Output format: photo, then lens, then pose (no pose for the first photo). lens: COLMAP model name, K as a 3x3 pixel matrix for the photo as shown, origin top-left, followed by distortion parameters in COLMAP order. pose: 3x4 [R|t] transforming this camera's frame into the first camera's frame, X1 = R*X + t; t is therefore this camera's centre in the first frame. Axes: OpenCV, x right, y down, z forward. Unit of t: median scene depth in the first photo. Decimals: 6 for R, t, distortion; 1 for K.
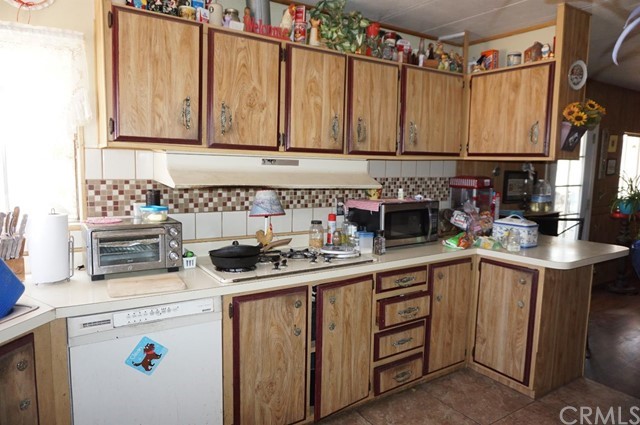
lens RADIAL K [[425.0, 0, 316.0], [0, 425.0, 210.9], [0, 0, 1]] dist [-0.041343, 0.031516]
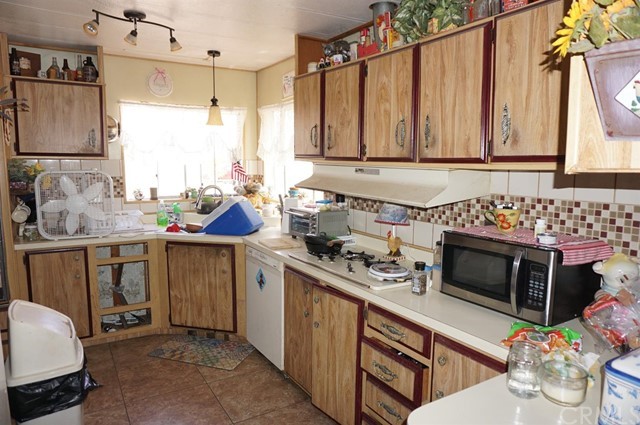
lens RADIAL K [[425.0, 0, 316.0], [0, 425.0, 210.9], [0, 0, 1]] dist [-0.041343, 0.031516]
pose [[-0.017655, 0.103252, -0.994499, 0.911208], [-0.114642, 0.987885, 0.104601, -0.104944], [0.993250, 0.115858, -0.005604, 0.823701]]
